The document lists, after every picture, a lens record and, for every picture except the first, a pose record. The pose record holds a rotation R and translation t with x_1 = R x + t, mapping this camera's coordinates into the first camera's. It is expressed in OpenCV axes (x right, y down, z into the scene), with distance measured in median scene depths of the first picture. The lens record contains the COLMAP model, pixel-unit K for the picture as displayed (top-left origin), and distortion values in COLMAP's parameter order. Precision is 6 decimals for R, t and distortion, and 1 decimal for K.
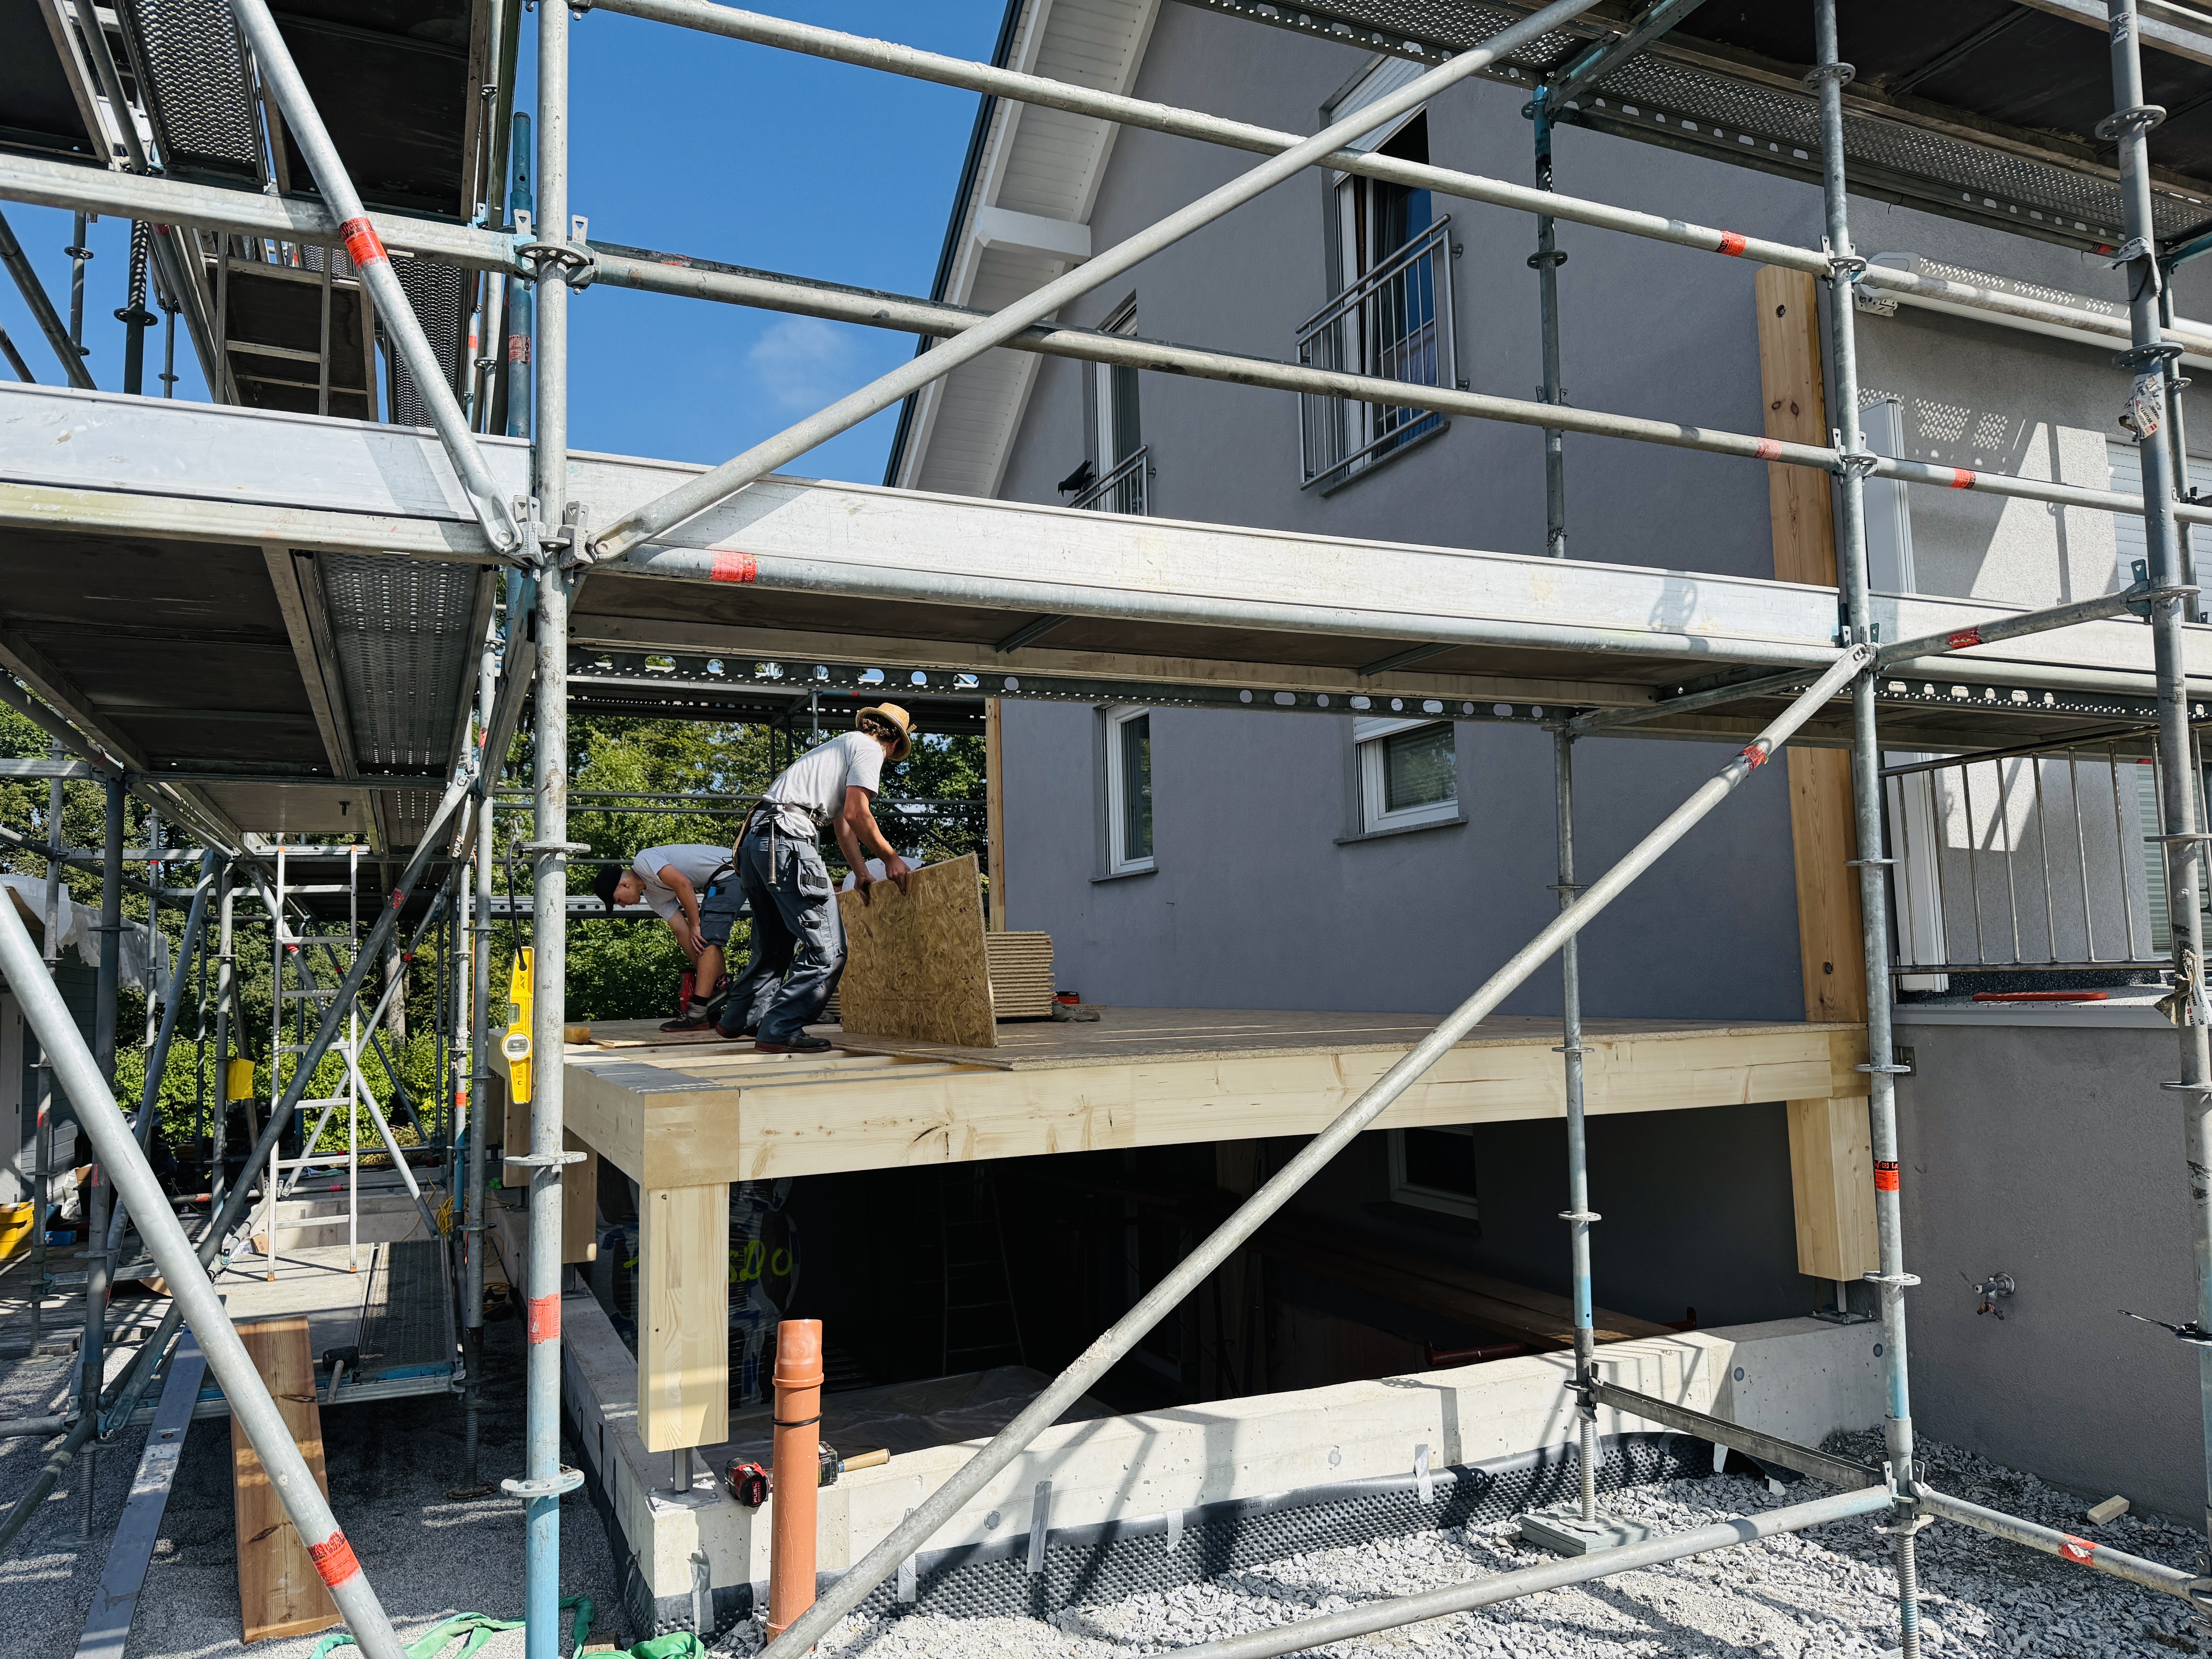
lens RADIAL K [[1561.2, 0, 1103.2], [0, 1561.2, 825.2], [0, 0, 1]] dist [0.010266, -0.007922]
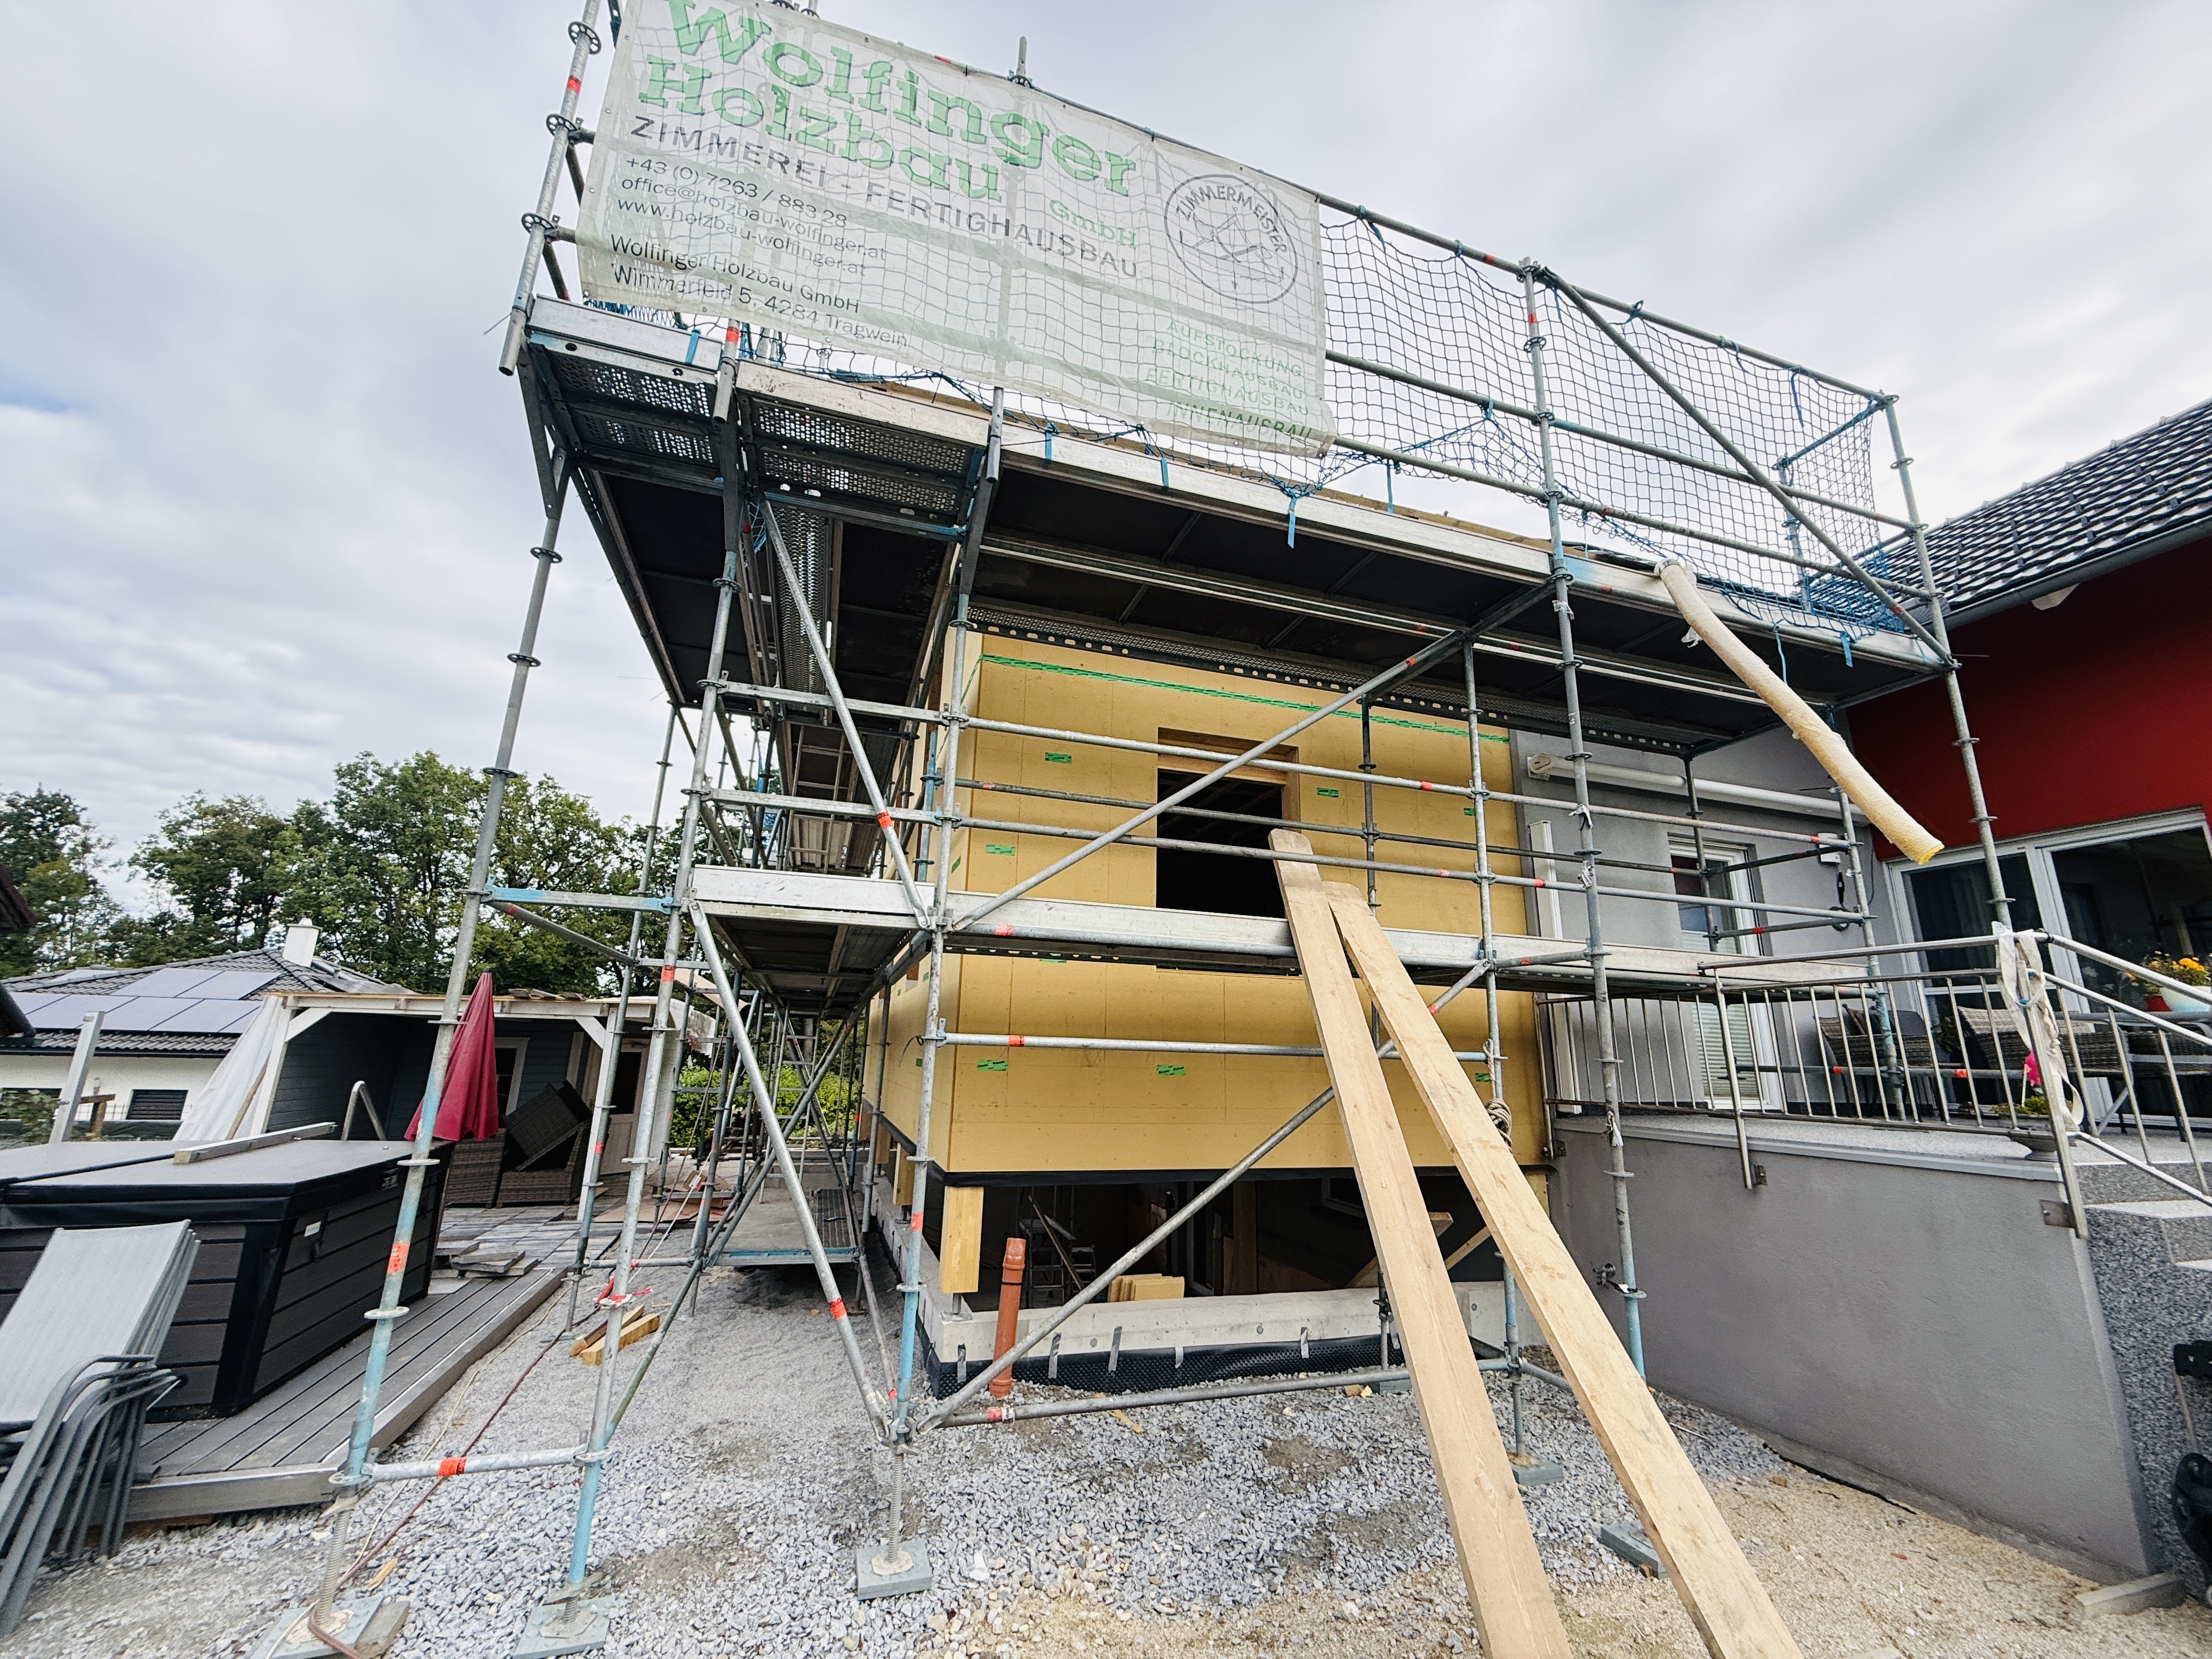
lens RADIAL K [[877.8, 0, 1106.0], [0, 877.8, 829.5], [0, 0, 1]] dist [0.007089, -0.004398]
pose [[0.993354, 0.028068, -0.111626, 0.060085], [-0.045076, 0.987213, -0.152899, -0.069599], [0.105907, 0.156914, 0.981917, -0.294441]]
